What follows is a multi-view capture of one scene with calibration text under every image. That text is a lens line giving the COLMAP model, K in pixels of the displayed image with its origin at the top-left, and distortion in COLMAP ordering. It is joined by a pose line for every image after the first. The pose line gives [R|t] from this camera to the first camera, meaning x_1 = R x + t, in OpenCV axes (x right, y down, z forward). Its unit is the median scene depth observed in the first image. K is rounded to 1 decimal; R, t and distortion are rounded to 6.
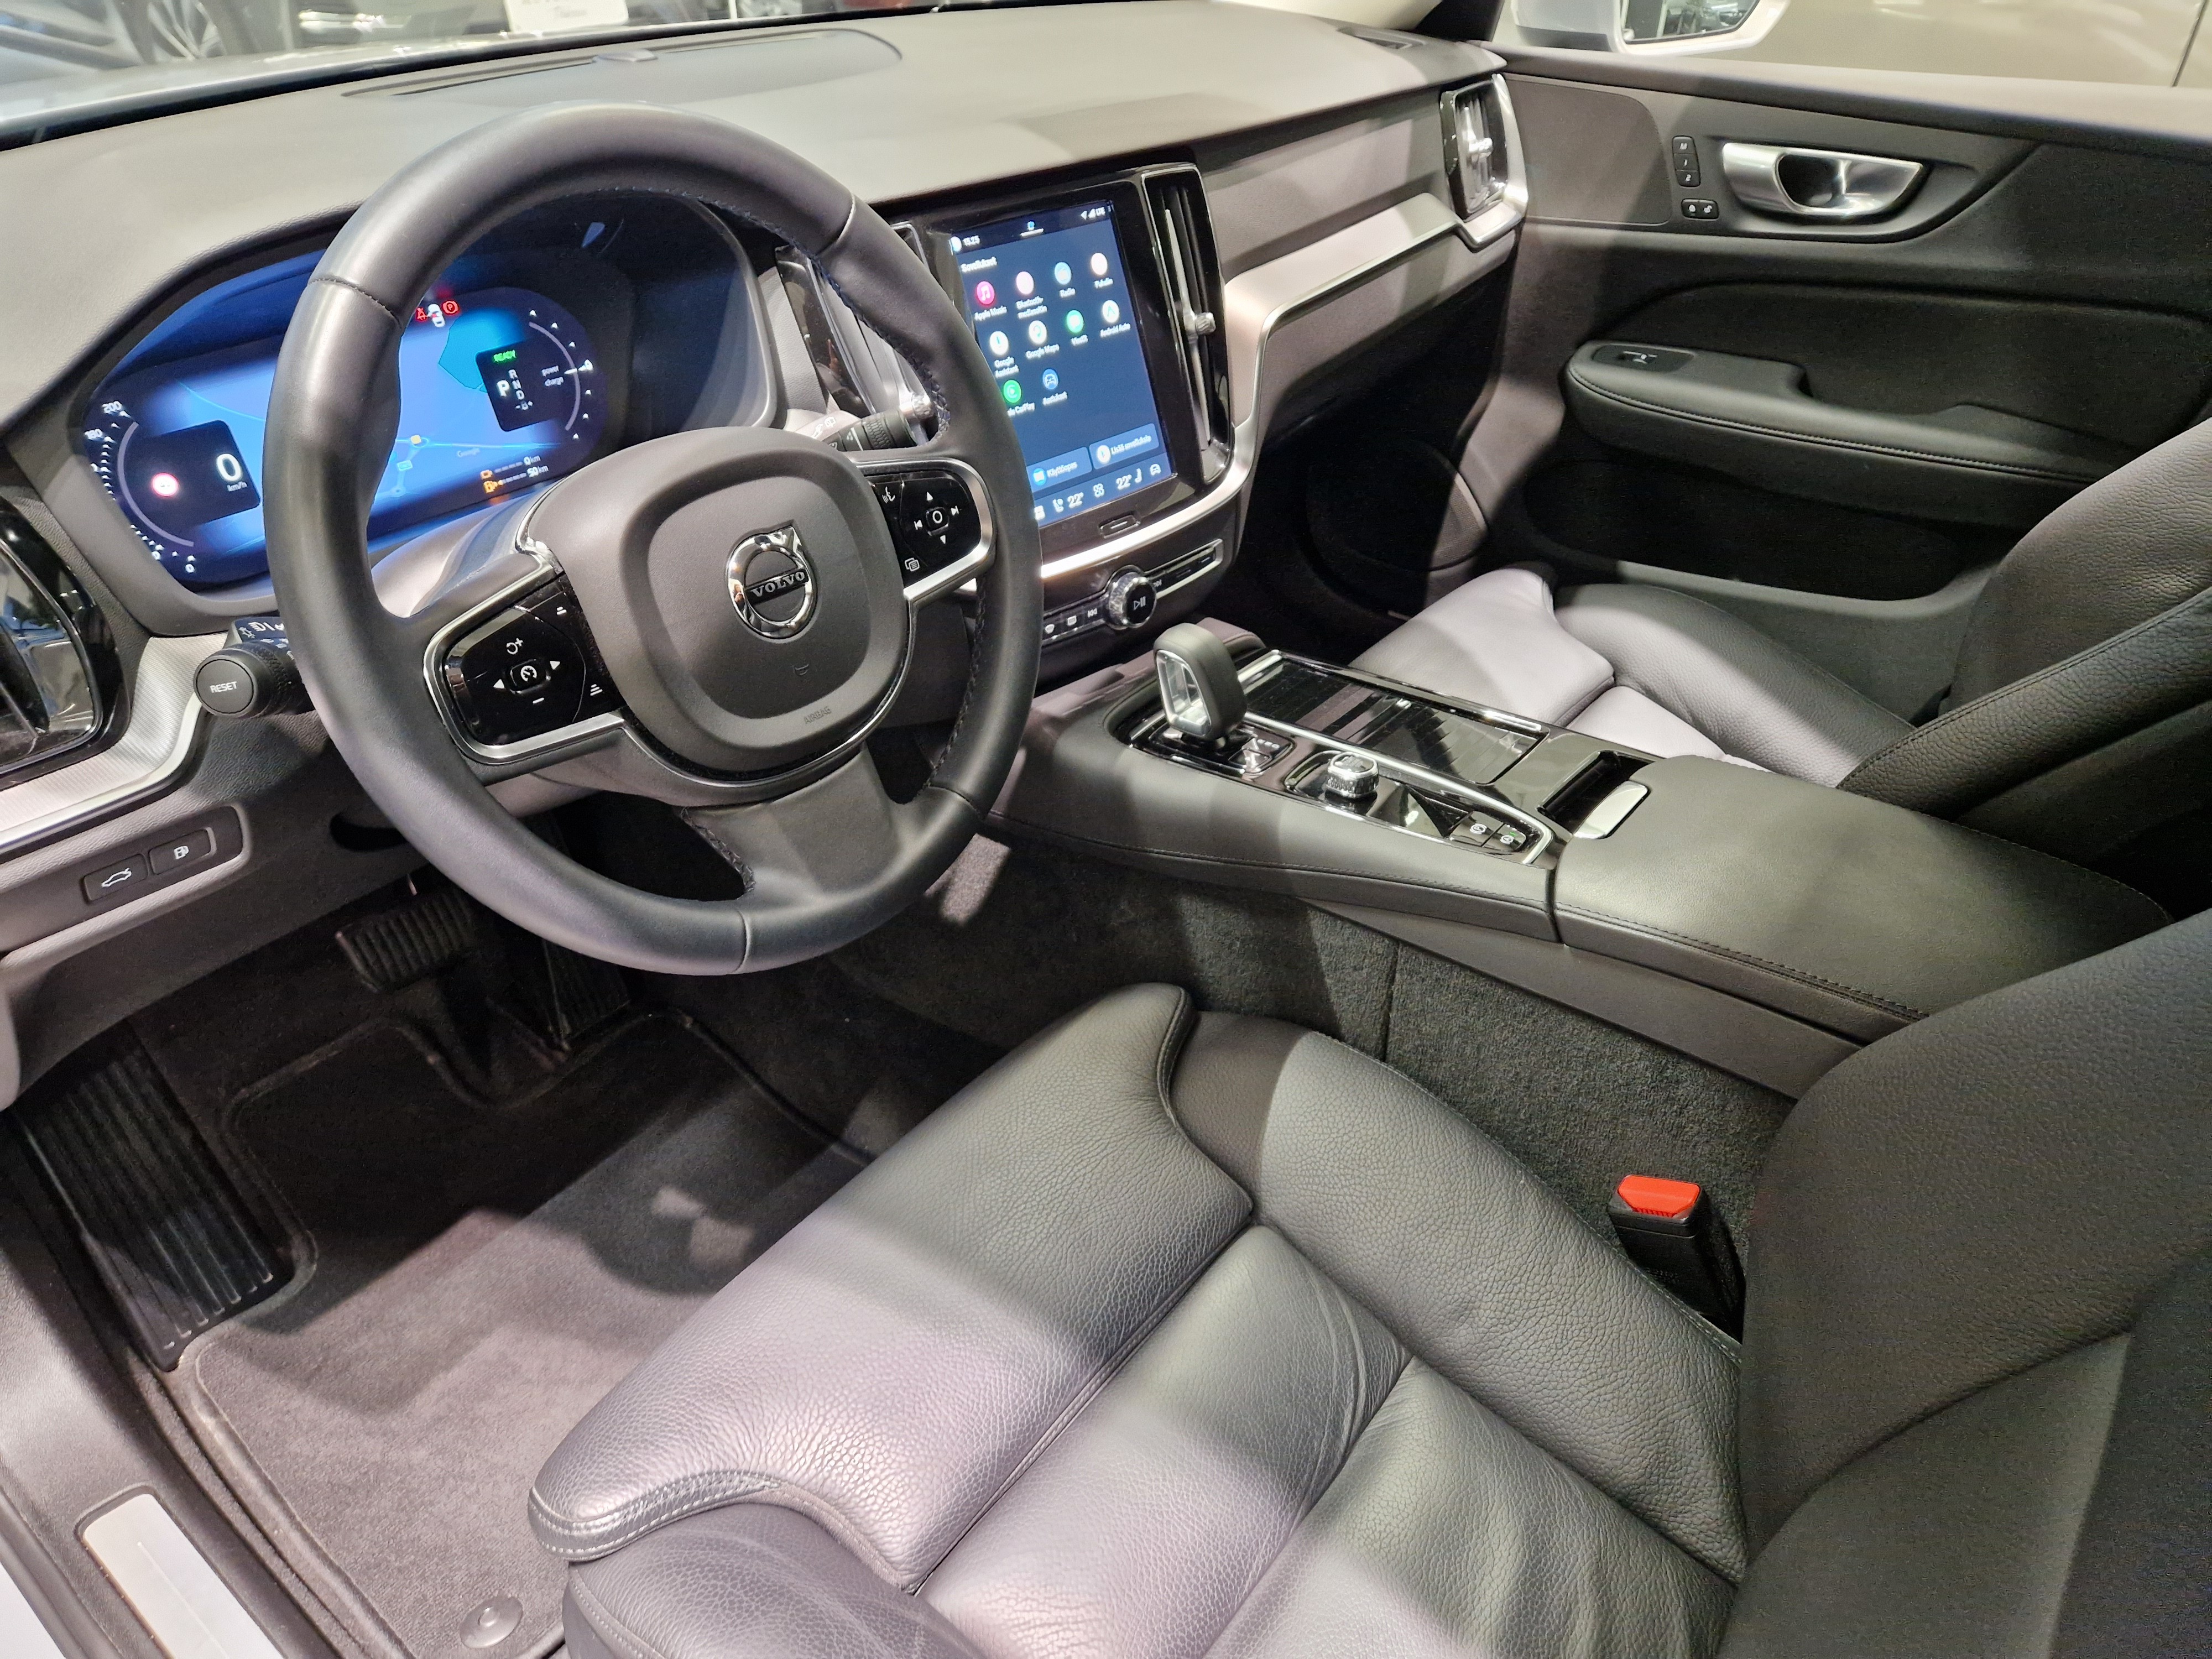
lens RADIAL K [[1485.3, 0, 1110.4], [0, 1485.3, 846.9], [0, 0, 1]] dist [0.060460, -0.037924]
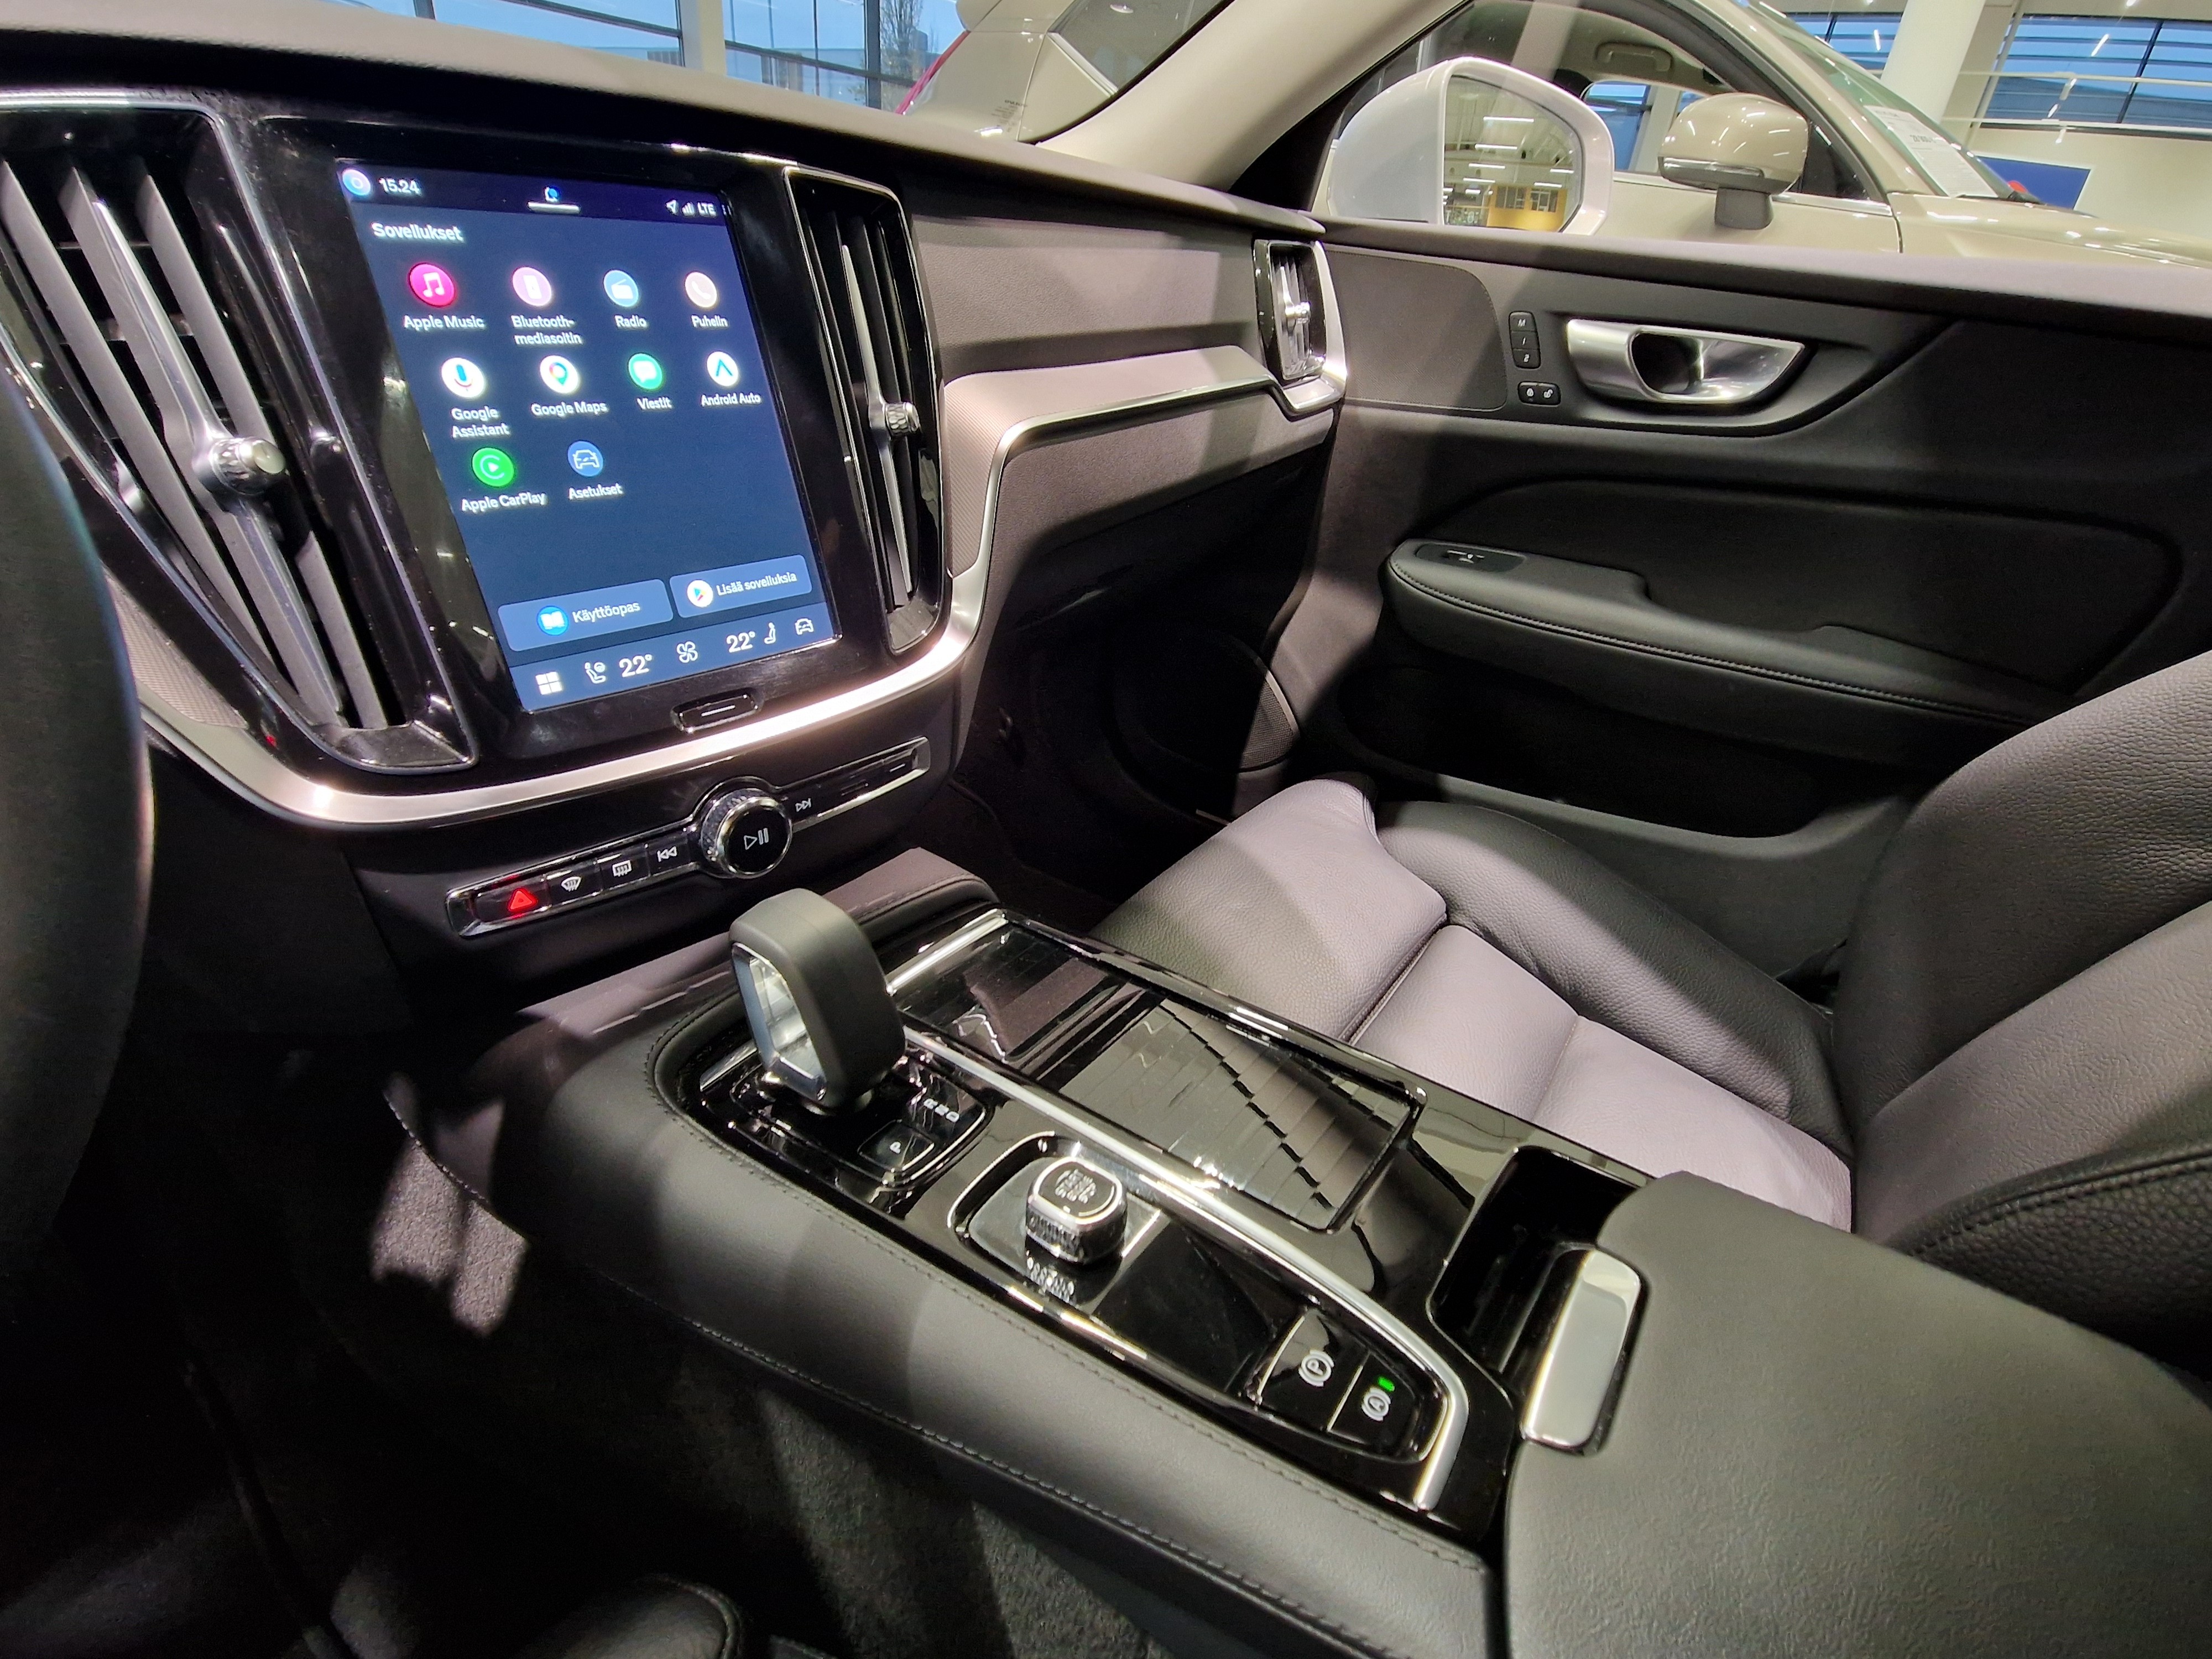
lens RADIAL K [[1080.1, 0, 1106.3], [0, 1080.1, 825.3], [0, 0, 1]] dist [0.005753, -0.000667]
pose [[0.995603, 0.037691, 0.085757, 0.122392], [-0.028513, 0.993974, -0.105843, -0.126967], [-0.089229, 0.102933, 0.990678, 0.553212]]
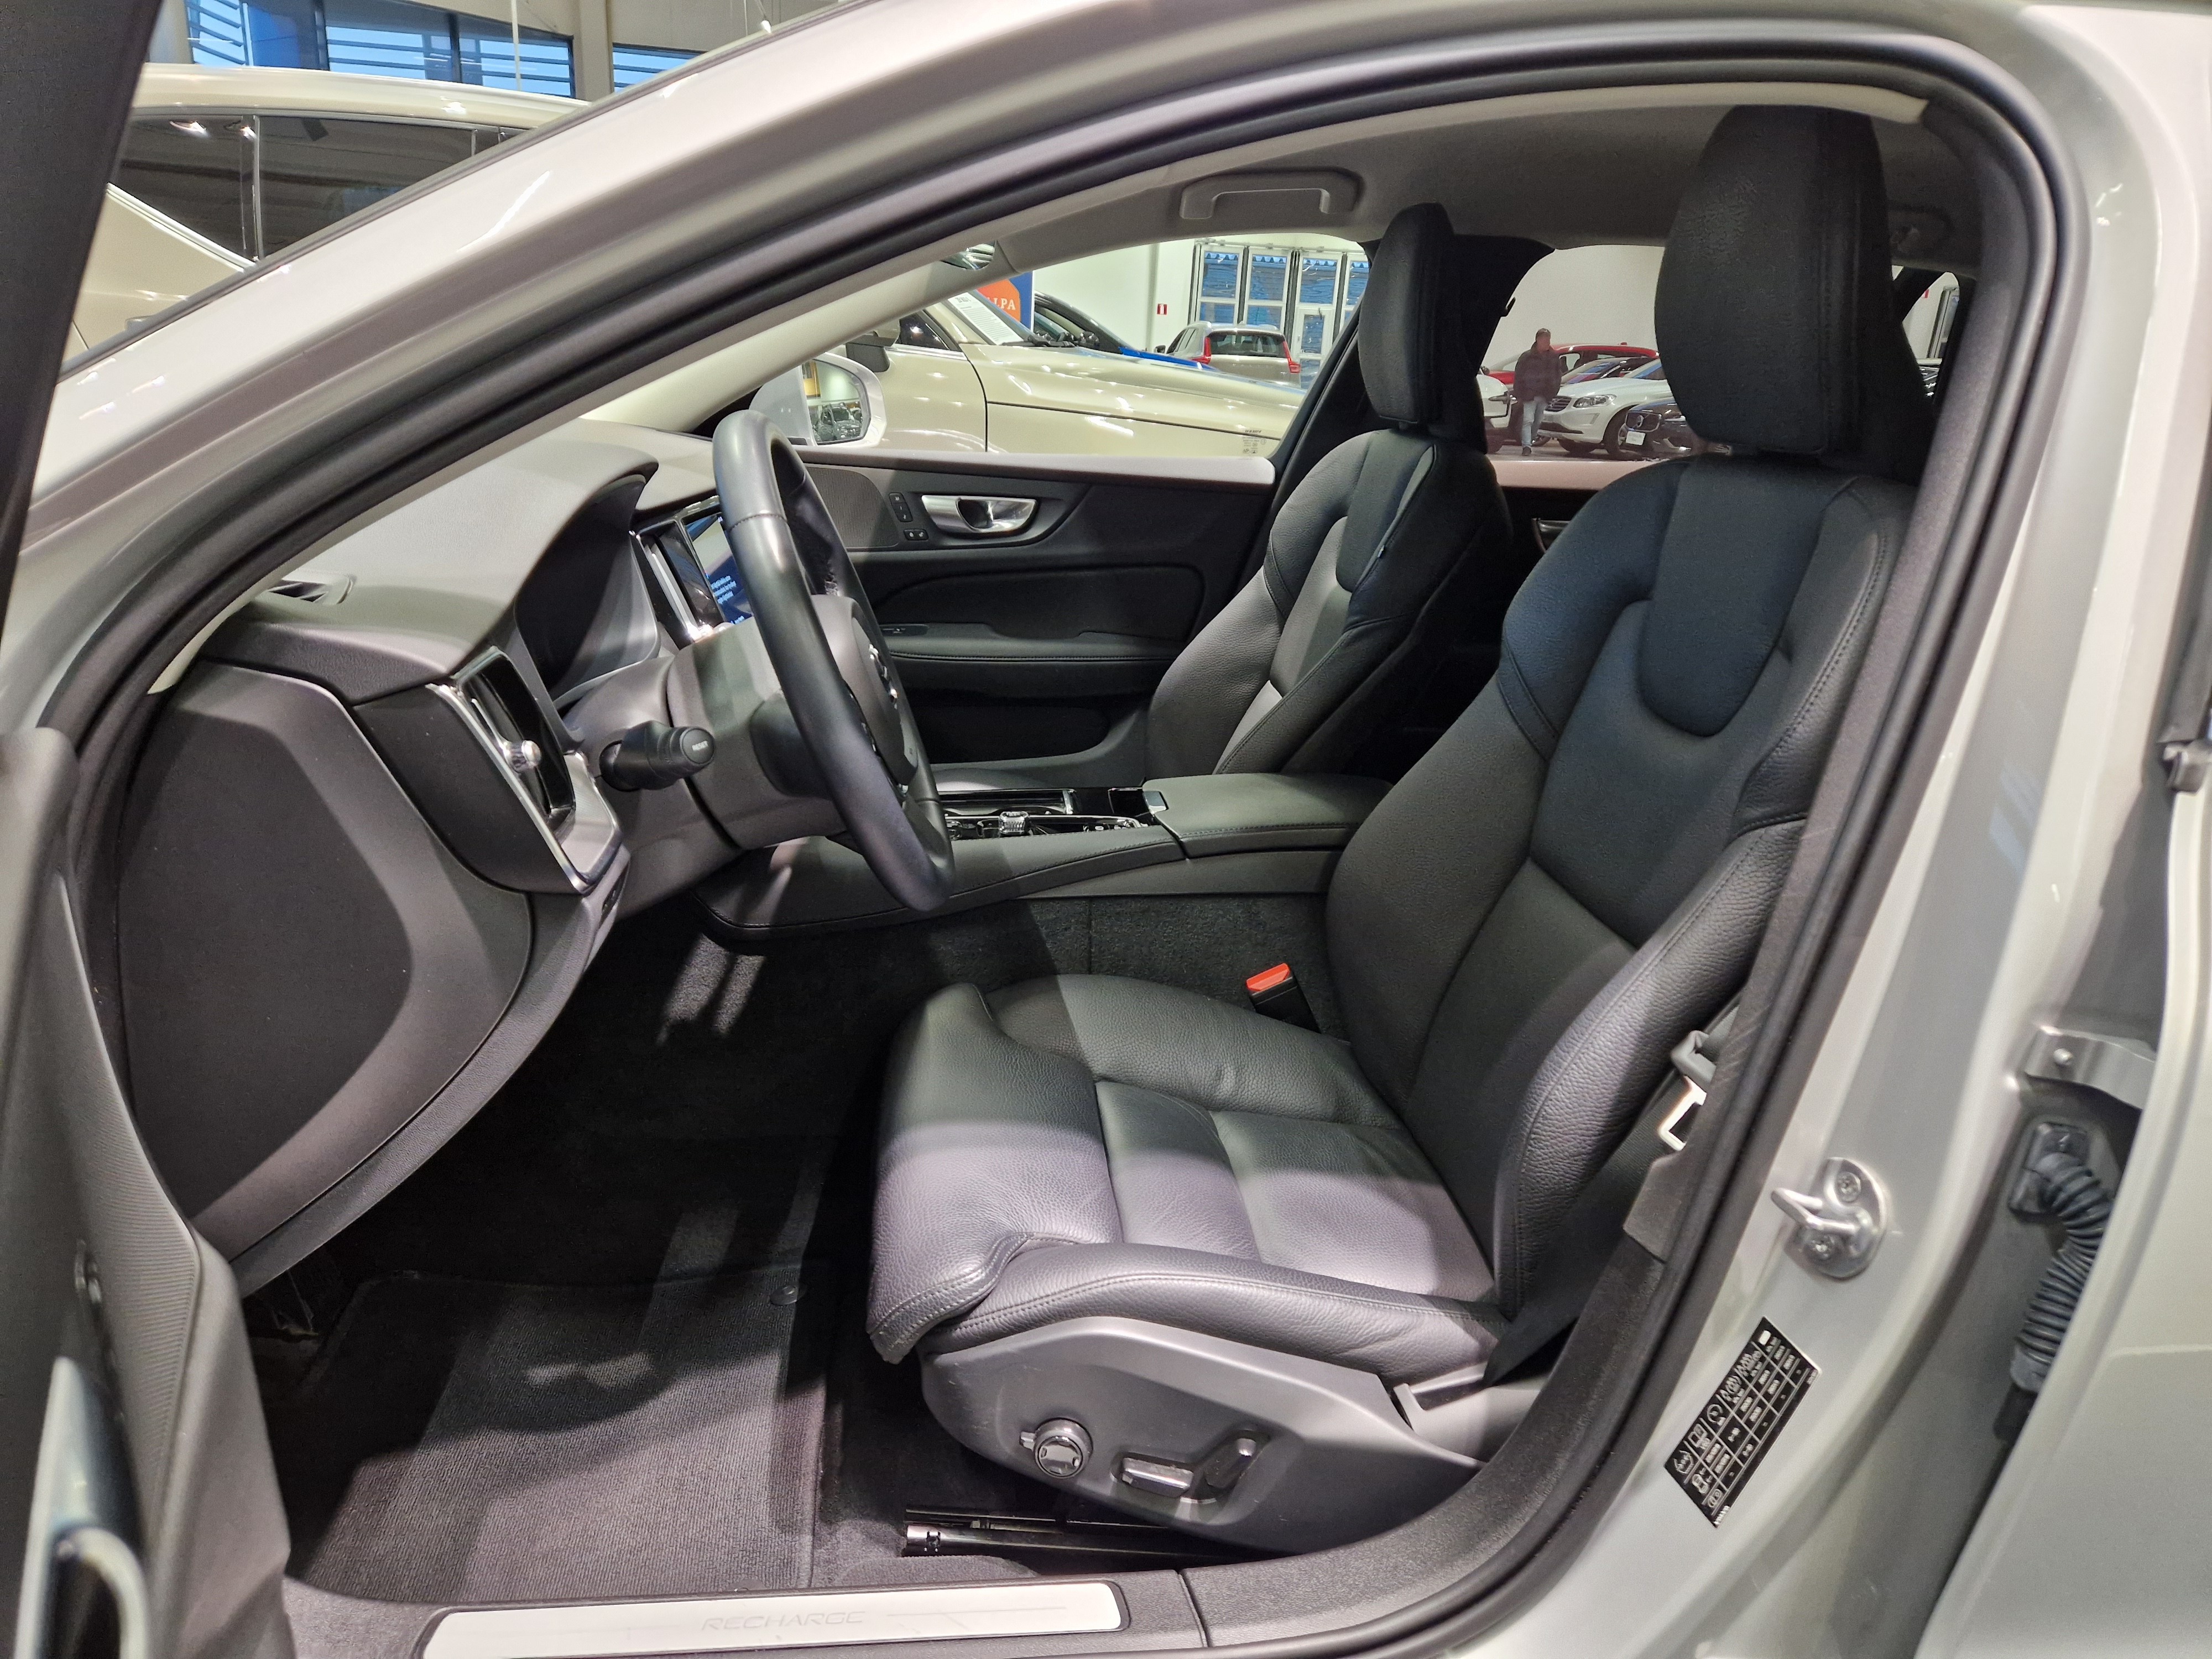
lens RADIAL K [[1485.3, 0, 1105.8], [0, 1485.3, 842.3], [0, 0, 1]] dist [0.060460, -0.037924]
pose [[0.712682, -0.185799, 0.676434, -0.769281], [0.359072, 0.925004, -0.124239, 0.185354], [-0.602621, 0.331431, 0.725948, -0.193323]]
